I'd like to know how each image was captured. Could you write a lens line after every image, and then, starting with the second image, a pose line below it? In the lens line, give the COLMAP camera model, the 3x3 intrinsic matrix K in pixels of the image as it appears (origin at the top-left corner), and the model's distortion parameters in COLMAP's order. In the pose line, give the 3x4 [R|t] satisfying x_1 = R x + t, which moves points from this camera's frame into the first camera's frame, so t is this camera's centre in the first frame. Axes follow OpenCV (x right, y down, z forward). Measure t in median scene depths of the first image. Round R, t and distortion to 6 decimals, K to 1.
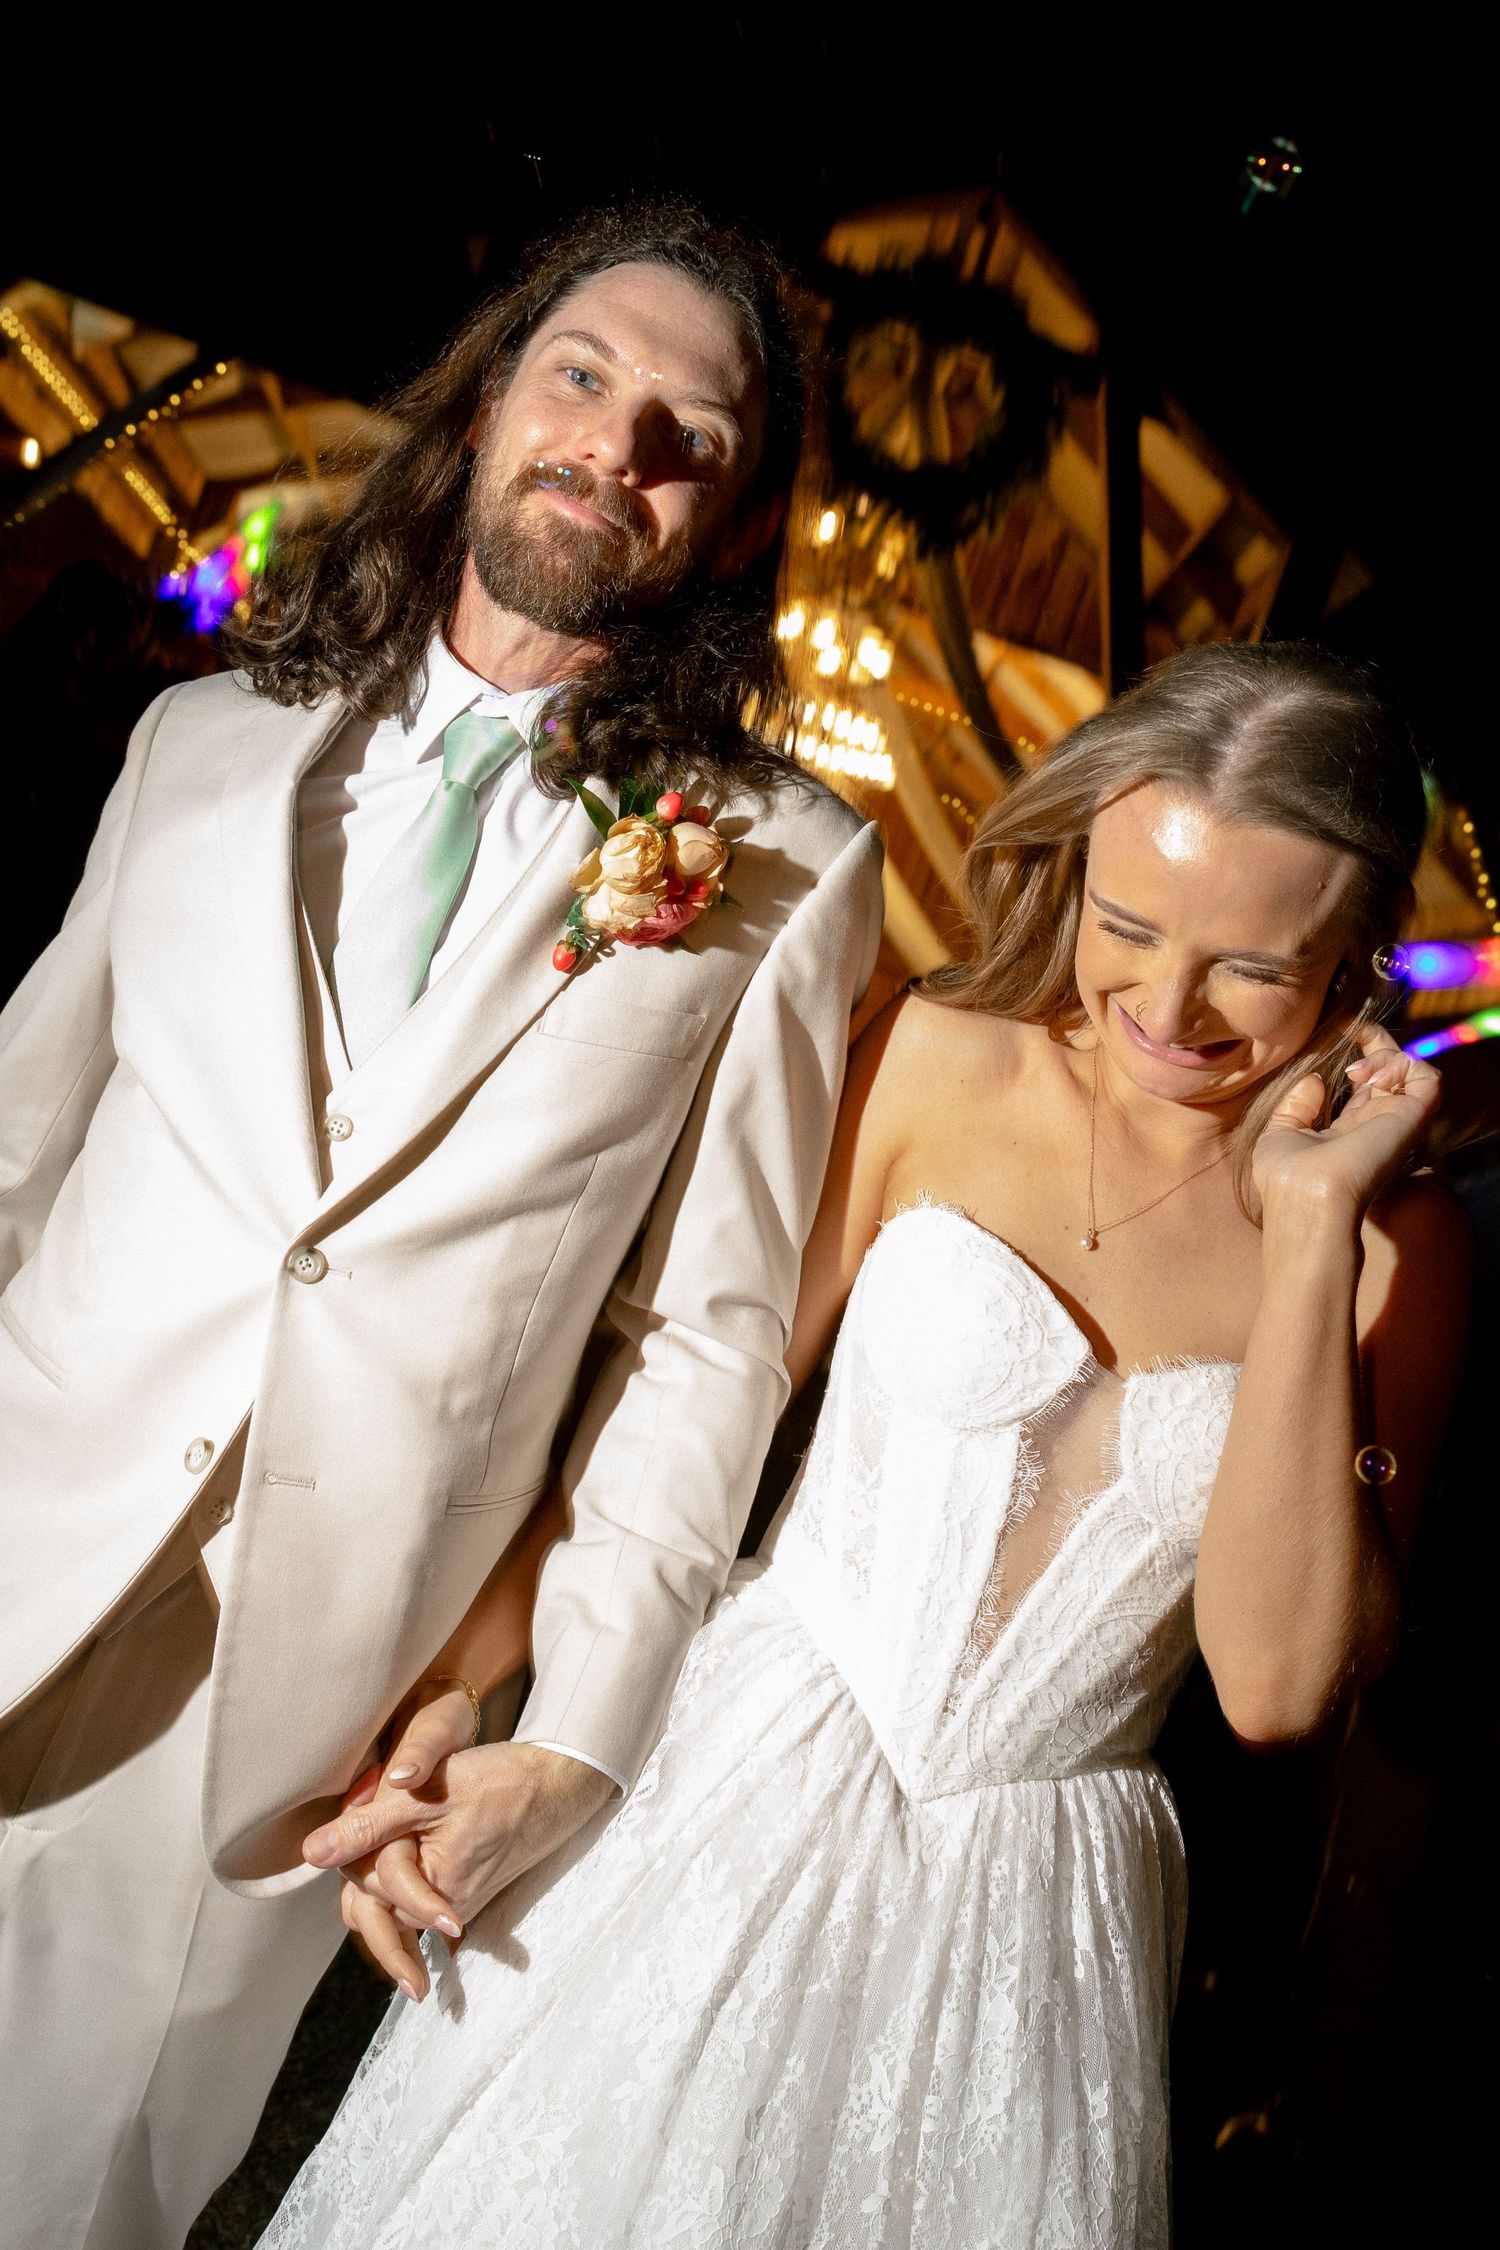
lens RADIAL K [[2436.5, 0, 750.0], [0, 2436.5, 1125.0], [0, 0, 1]] dist [-0.006360, 0.001353]
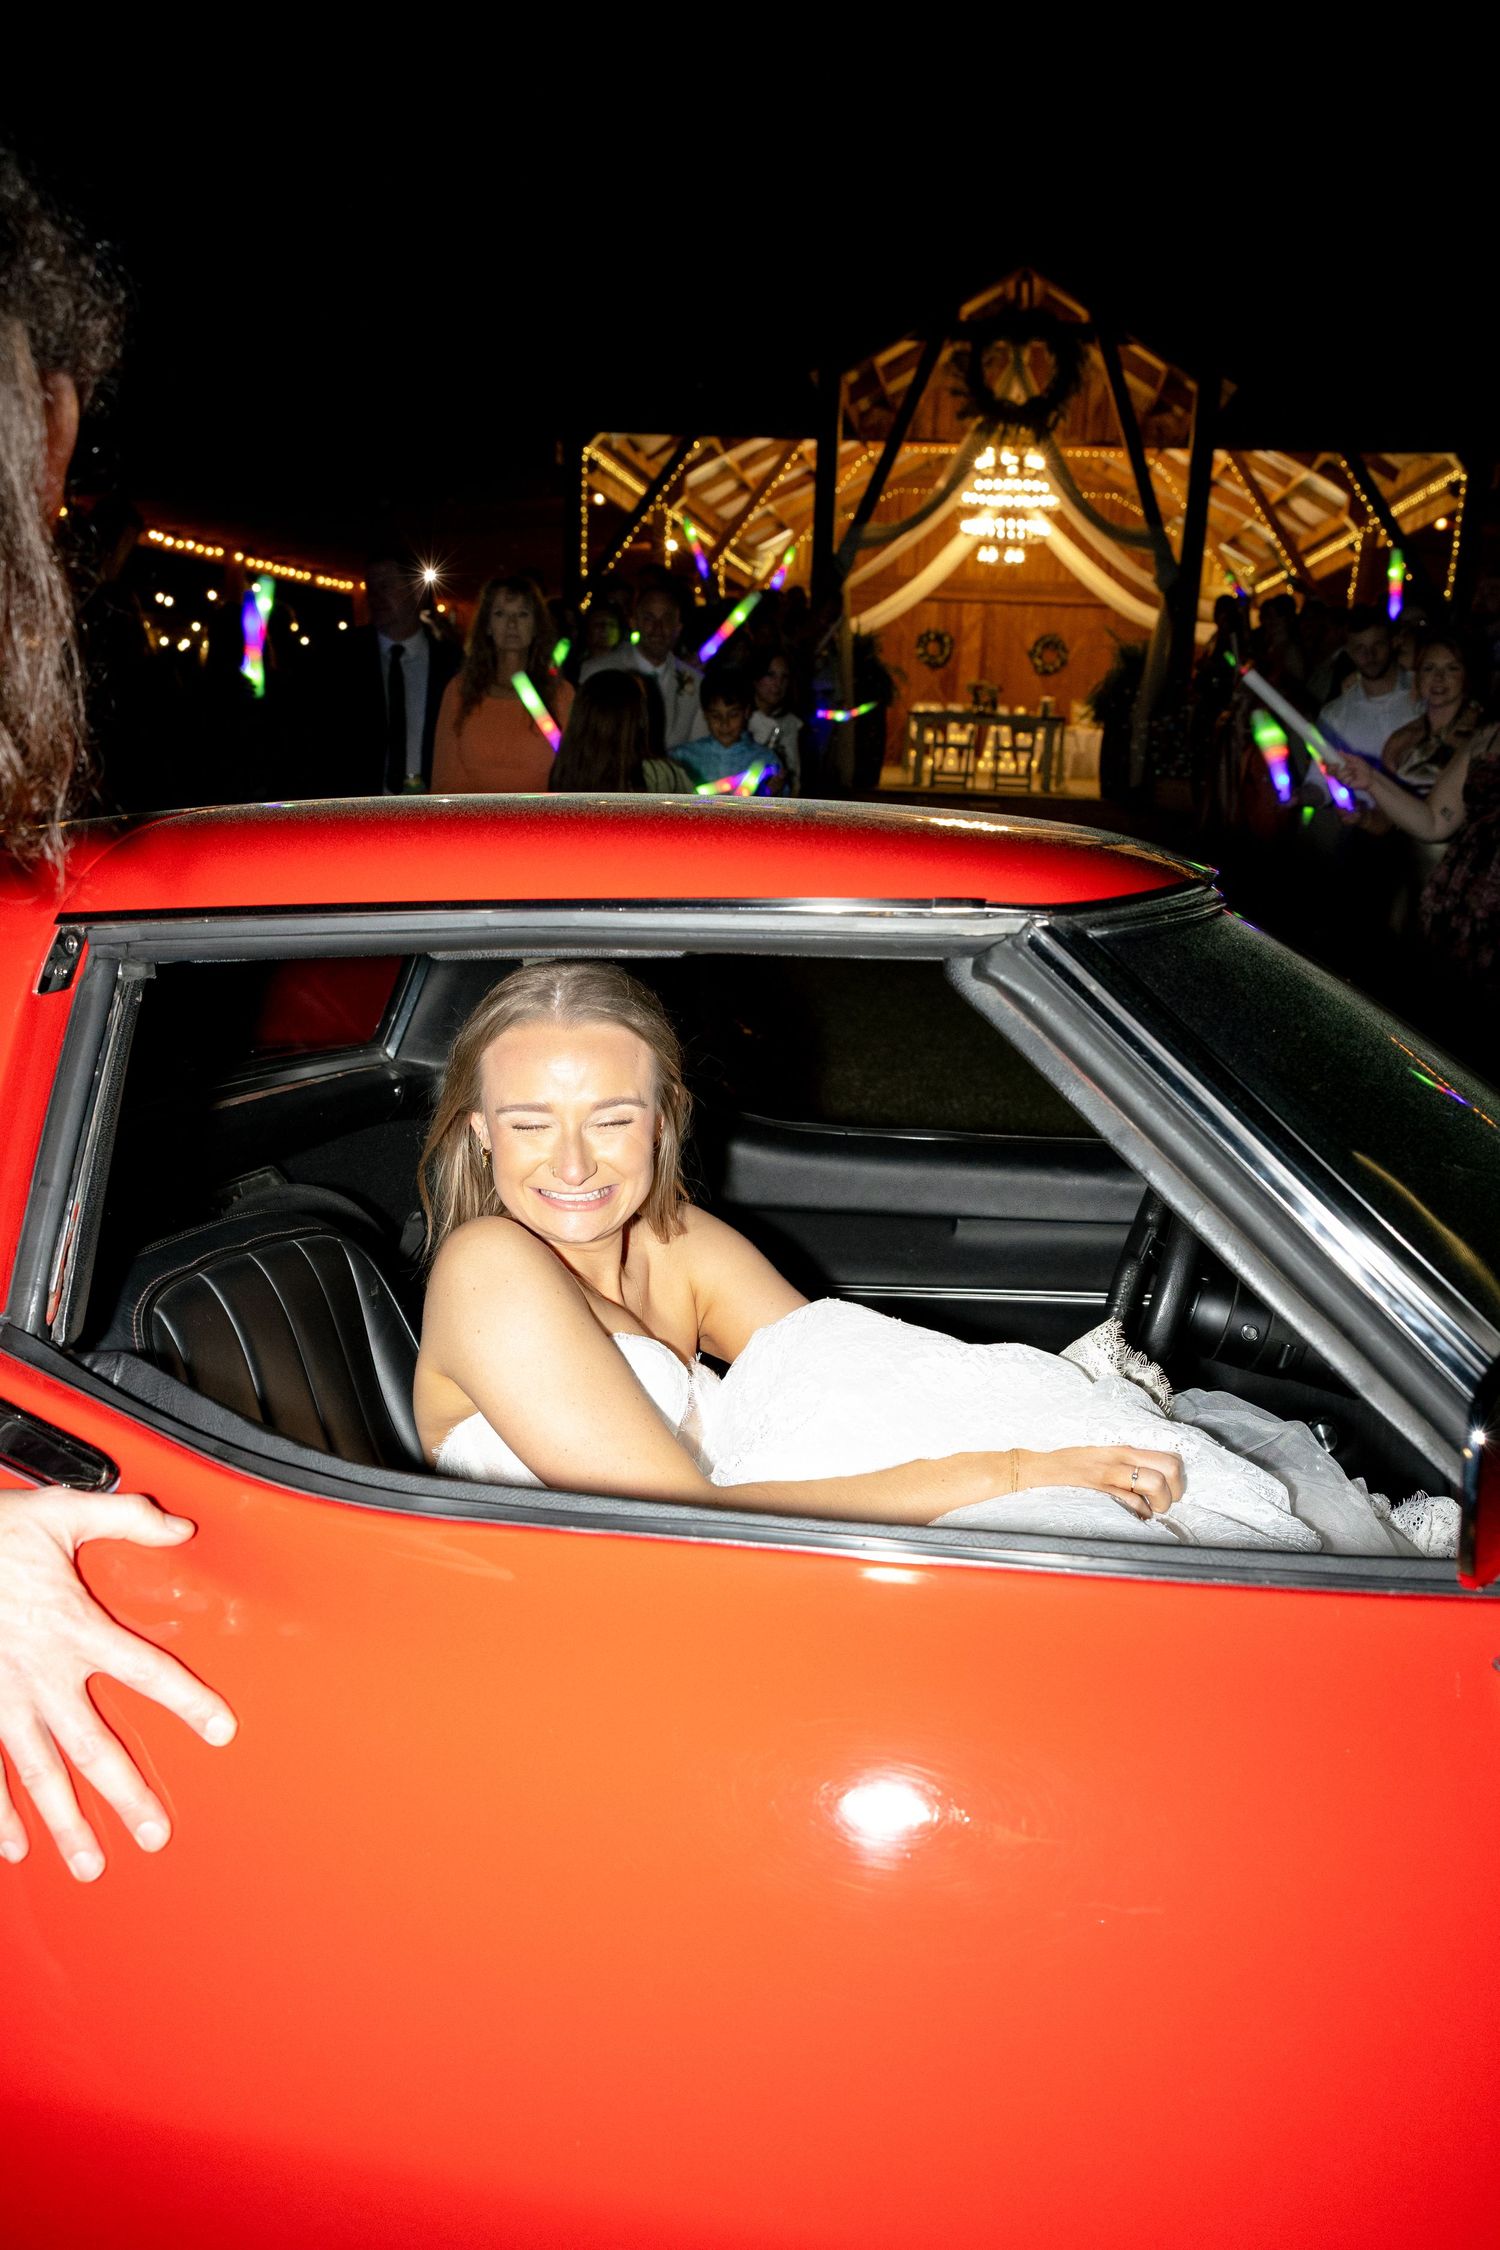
lens RADIAL K [[1748.8, 0, 721.9], [0, 1748.8, 1124.8], [0, 0, 1]] dist [-0.002718, 0.013095]
pose [[0.938533, -0.251634, -0.236295, 0.019516], [0.293899, 0.941547, 0.164661, 0.007247], [0.181049, -0.223987, 0.957628, -0.722953]]
